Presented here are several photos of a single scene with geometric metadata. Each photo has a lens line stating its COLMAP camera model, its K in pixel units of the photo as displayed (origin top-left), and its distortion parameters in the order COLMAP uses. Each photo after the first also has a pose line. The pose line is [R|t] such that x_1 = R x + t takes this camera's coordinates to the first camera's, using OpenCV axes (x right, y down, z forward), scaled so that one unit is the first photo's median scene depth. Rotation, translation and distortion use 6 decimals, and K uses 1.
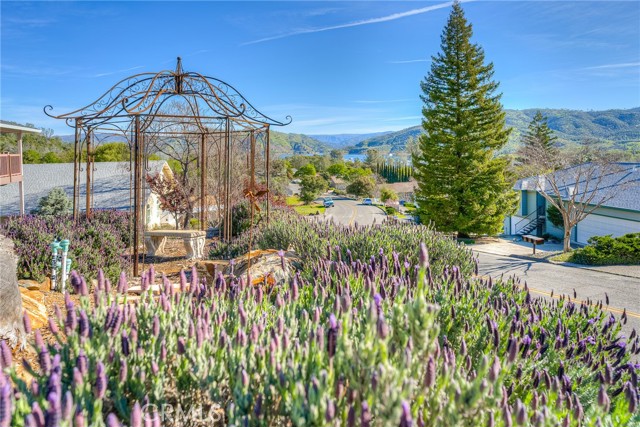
lens RADIAL K [[330.1, 0, 333.2], [0, 330.1, 158.8], [0, 0, 1]] dist [-0.028734, 0.006768]
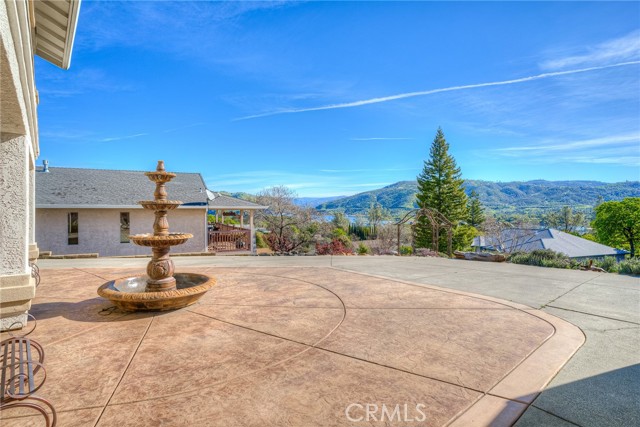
lens RADIAL K [[330.1, 0, 322.4], [0, 330.1, 214.2], [0, 0, 1]] dist [-0.028734, 0.006768]
pose [[0.982371, 0.015812, 0.186271, -0.169183], [-0.014753, 0.999866, -0.007073, -0.014329], [-0.186358, 0.004201, 0.982473, -0.164222]]
